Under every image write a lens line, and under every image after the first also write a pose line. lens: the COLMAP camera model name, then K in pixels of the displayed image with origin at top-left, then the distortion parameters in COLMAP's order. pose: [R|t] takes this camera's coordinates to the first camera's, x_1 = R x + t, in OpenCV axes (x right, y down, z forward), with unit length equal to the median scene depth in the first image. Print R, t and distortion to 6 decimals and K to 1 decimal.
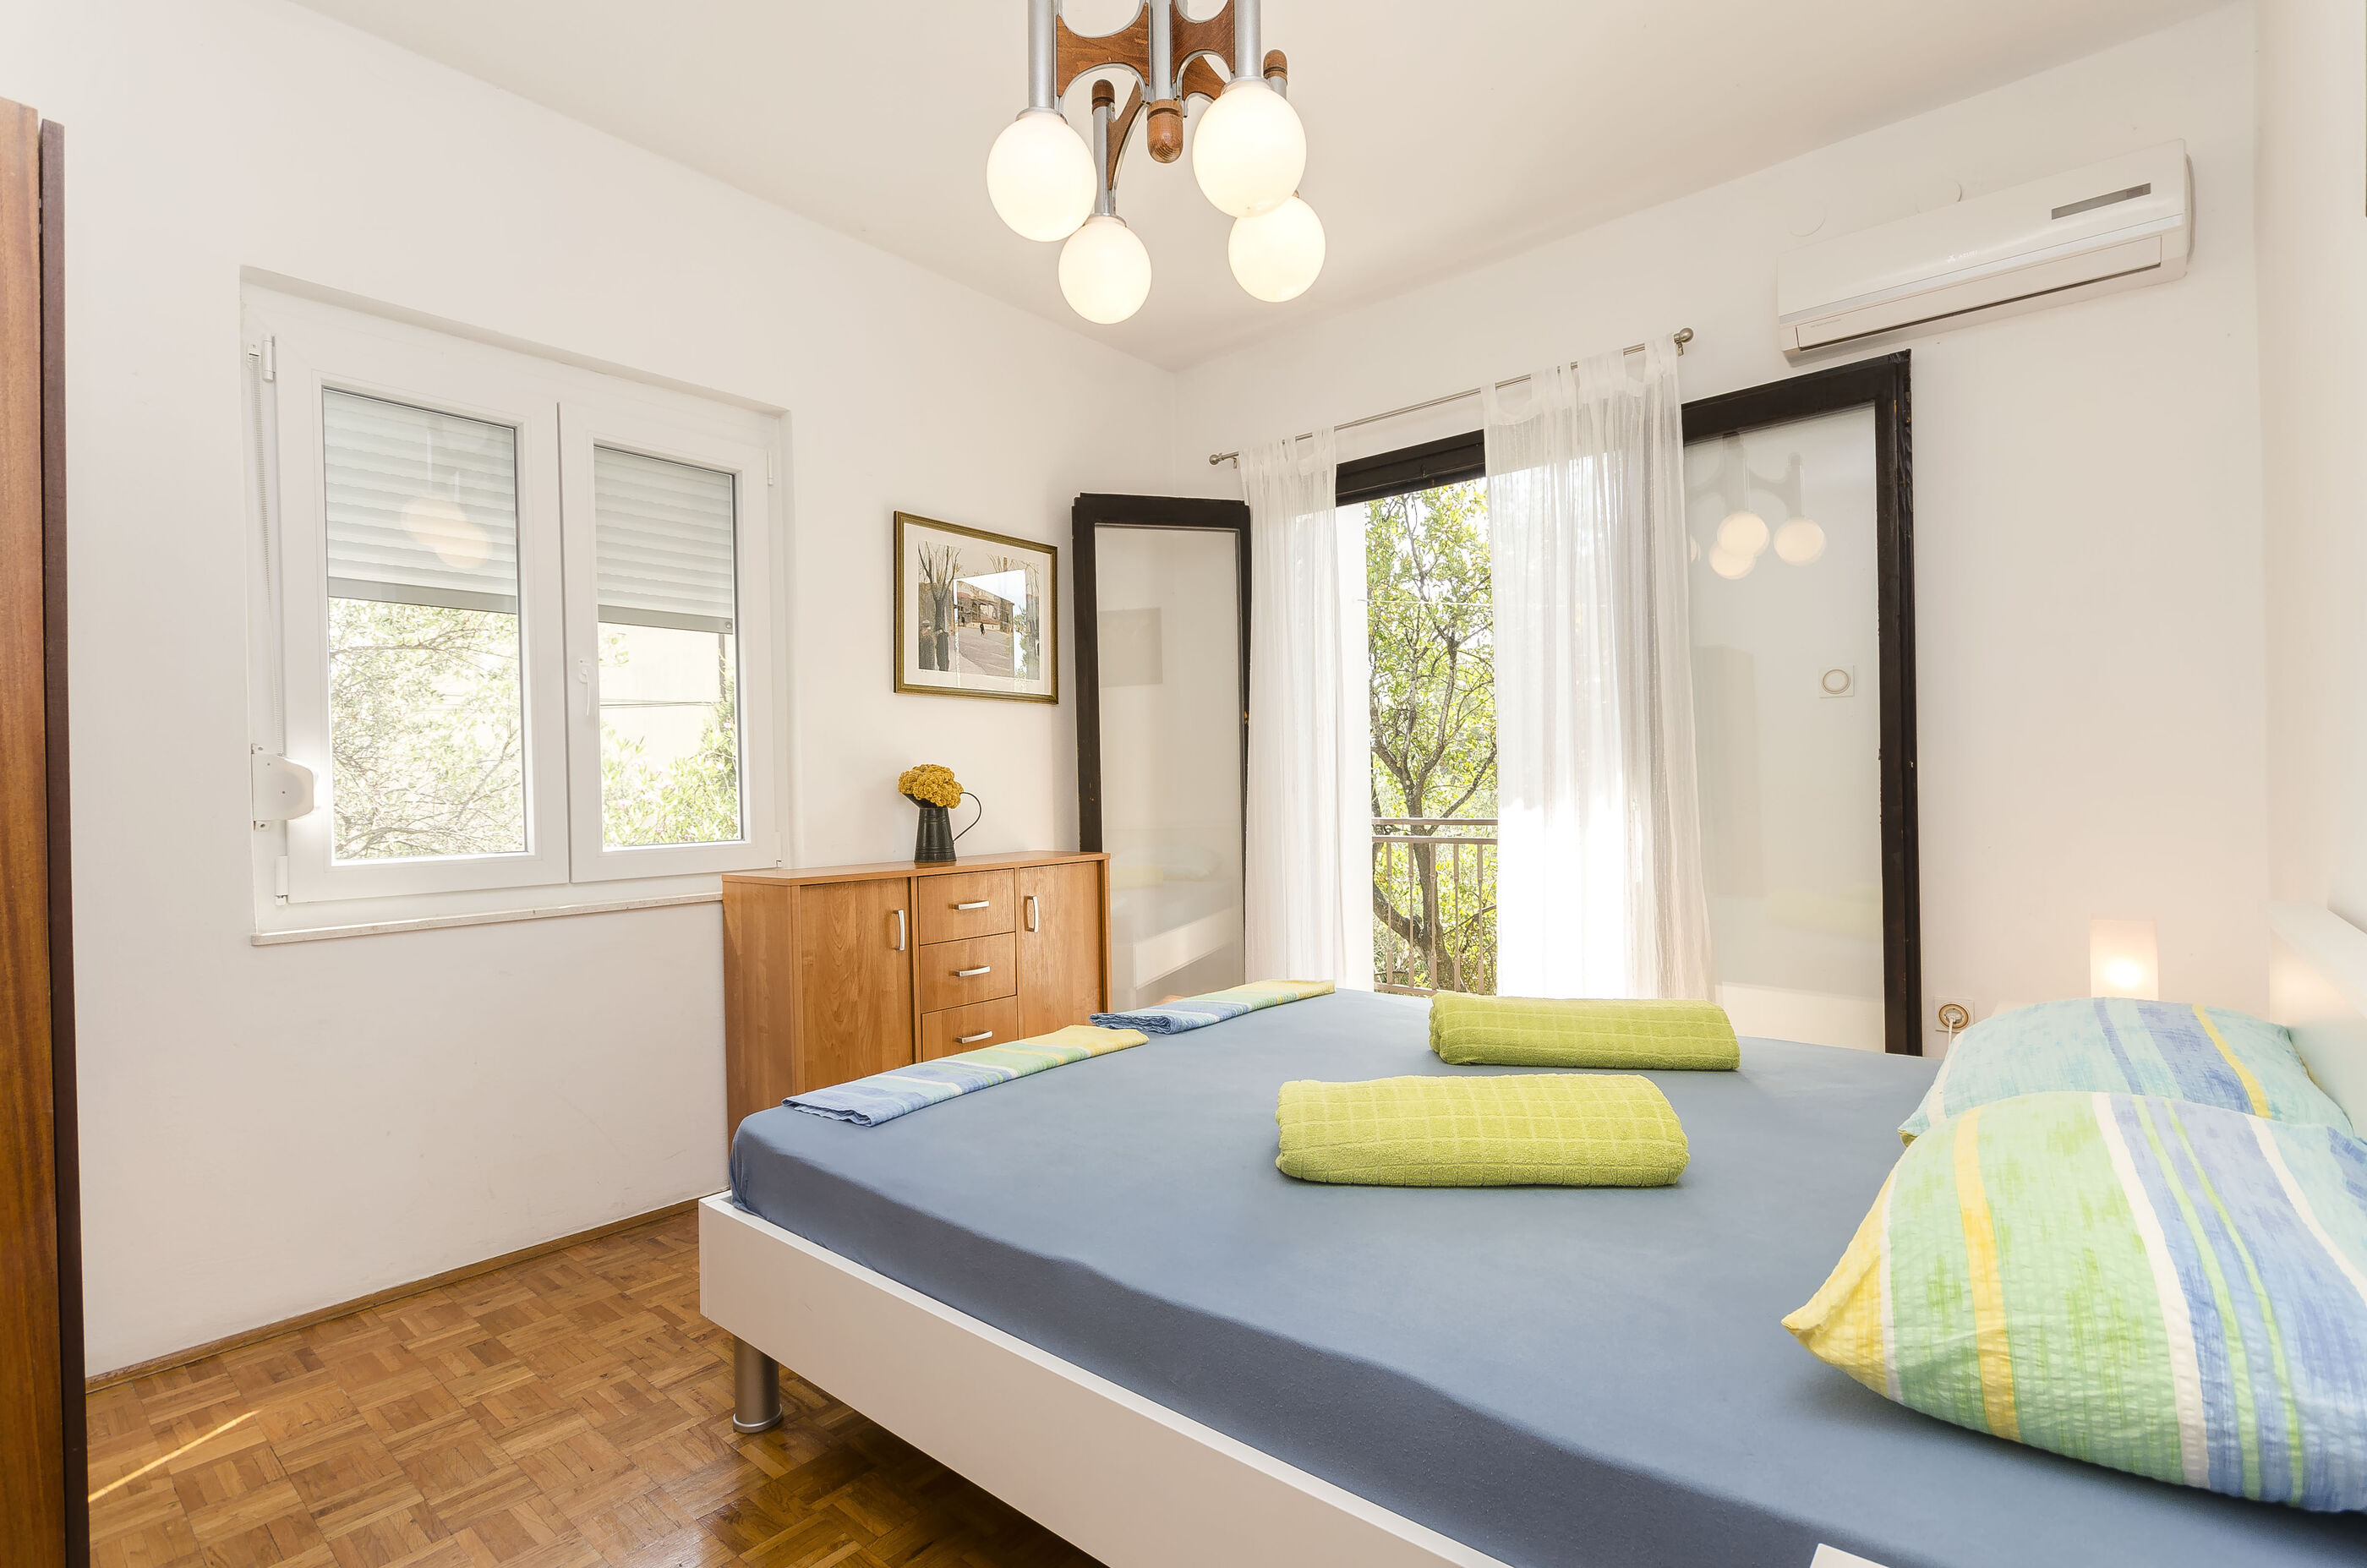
lens RADIAL K [[1092.1, 0, 1183.5], [0, 1092.1, 784.0], [0, 0, 1]] dist [0.001109, 0.000256]
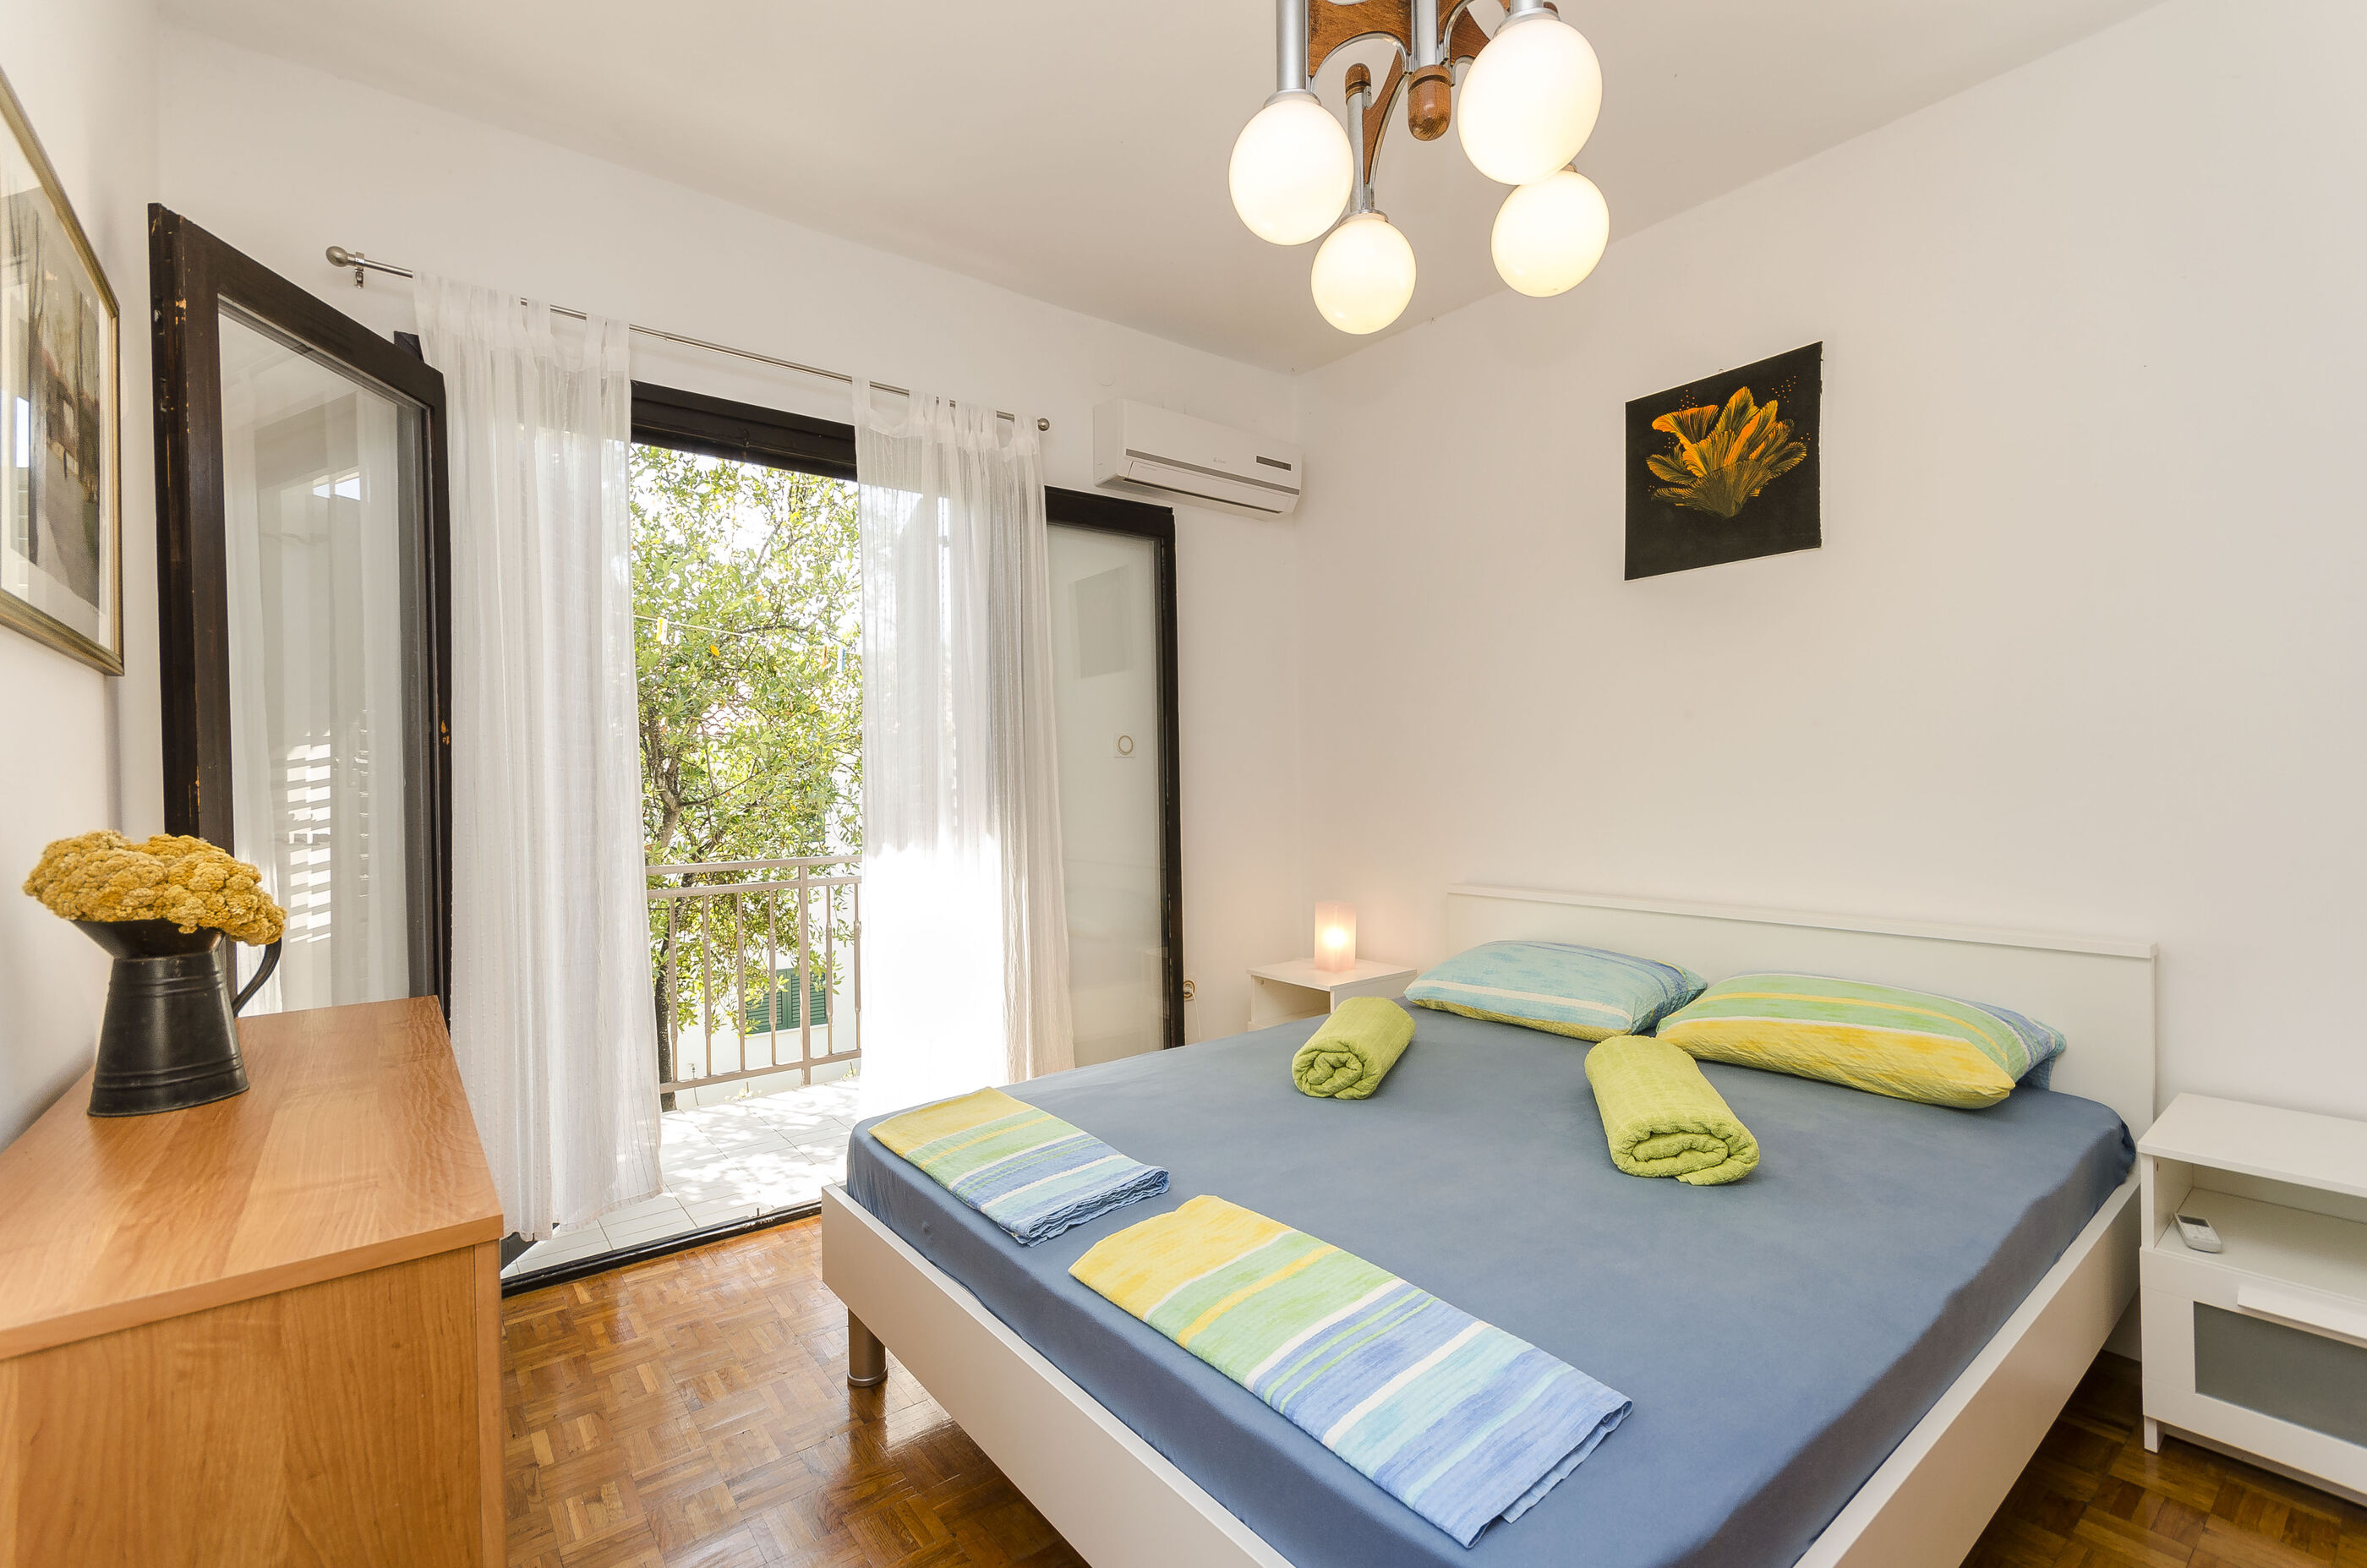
lens RADIAL K [[1037.0, 0, 1183.5], [0, 1037.0, 784.0], [0, 0, 1]] dist [0.001288, 0.000071]
pose [[0.194503, 0.018974, 0.980718, -0.496772], [0.017935, 0.999577, -0.022896, -0.017799], [-0.980738, 0.022042, 0.194080, 0.612783]]
